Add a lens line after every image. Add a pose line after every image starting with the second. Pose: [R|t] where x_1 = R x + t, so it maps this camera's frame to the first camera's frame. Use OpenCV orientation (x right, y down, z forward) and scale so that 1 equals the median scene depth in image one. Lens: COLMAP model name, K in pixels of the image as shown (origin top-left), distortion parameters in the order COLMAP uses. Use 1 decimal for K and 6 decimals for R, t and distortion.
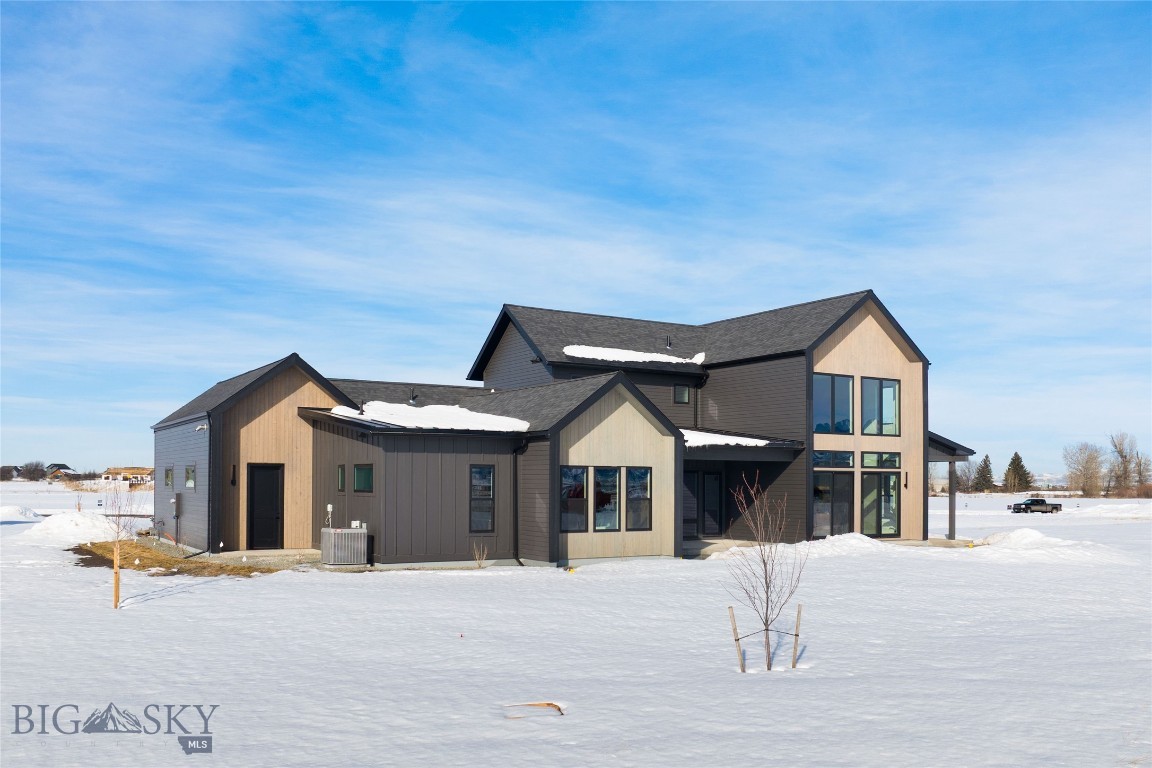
lens RADIAL K [[1007.5, 0, 576.0], [0, 1007.5, 384.0], [0, 0, 1]] dist [-0.083090, 0.004165]
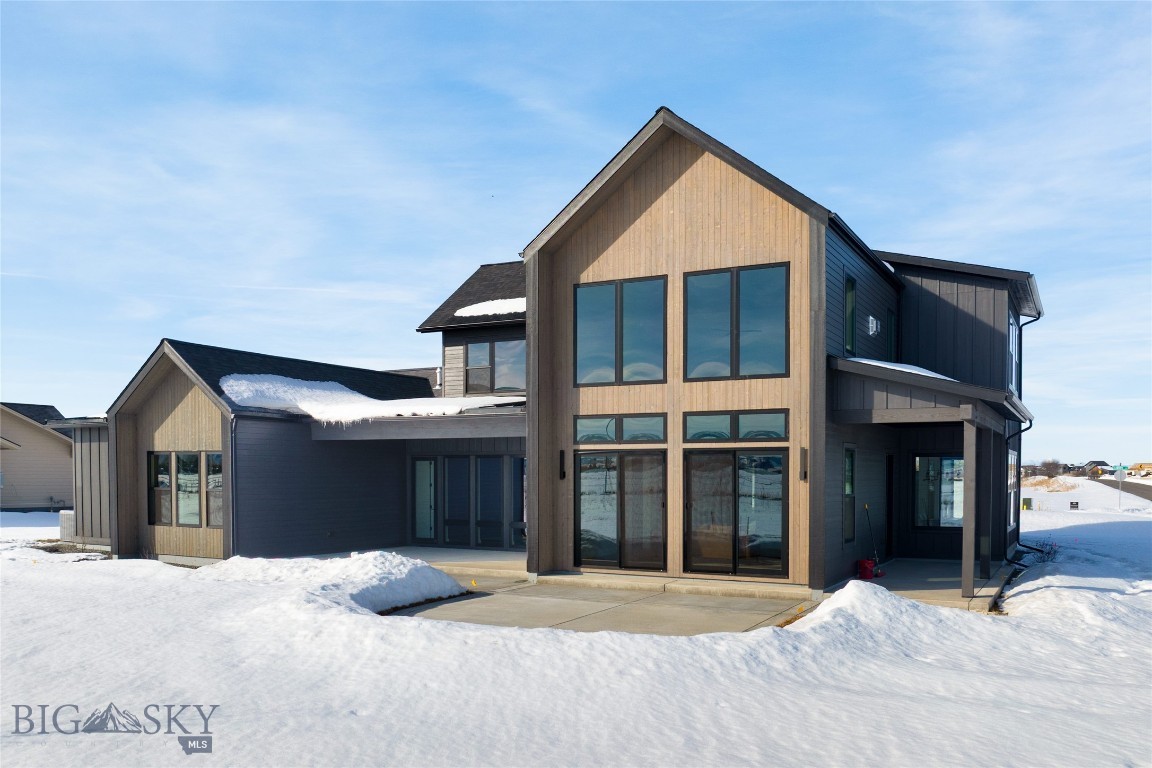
lens RADIAL K [[934.5, 0, 580.0], [0, 934.5, 486.5], [0, 0, 1]] dist [-0.012040, -0.010038]
pose [[0.495299, 0.007759, -0.868688, 0.699287], [0.085475, 0.994673, 0.057619, 0.073607], [0.864507, -0.102790, 0.491997, 0.699289]]
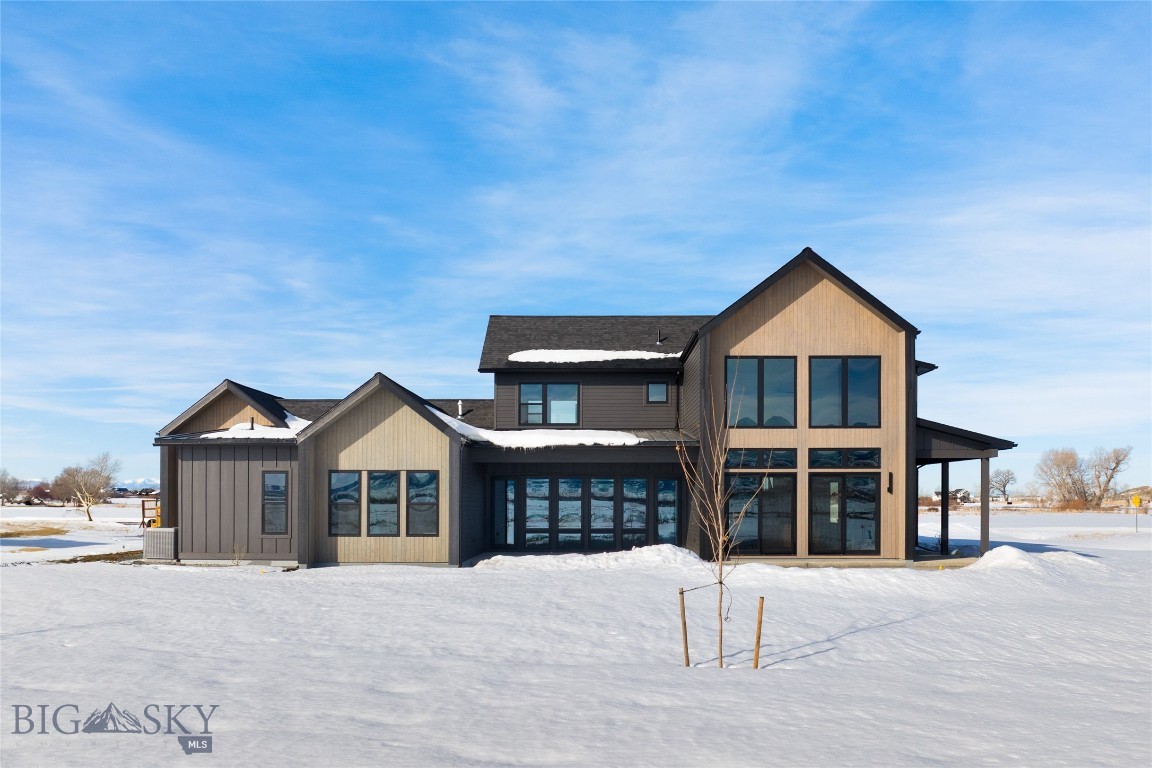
lens RADIAL K [[934.5, 0, 580.0], [0, 934.5, 486.5], [0, 0, 1]] dist [-0.012040, -0.010038]
pose [[0.836463, -0.012628, -0.547877, 0.546732], [0.058644, 0.996057, 0.066576, 0.036929], [0.544876, -0.087818, 0.833905, 0.261919]]
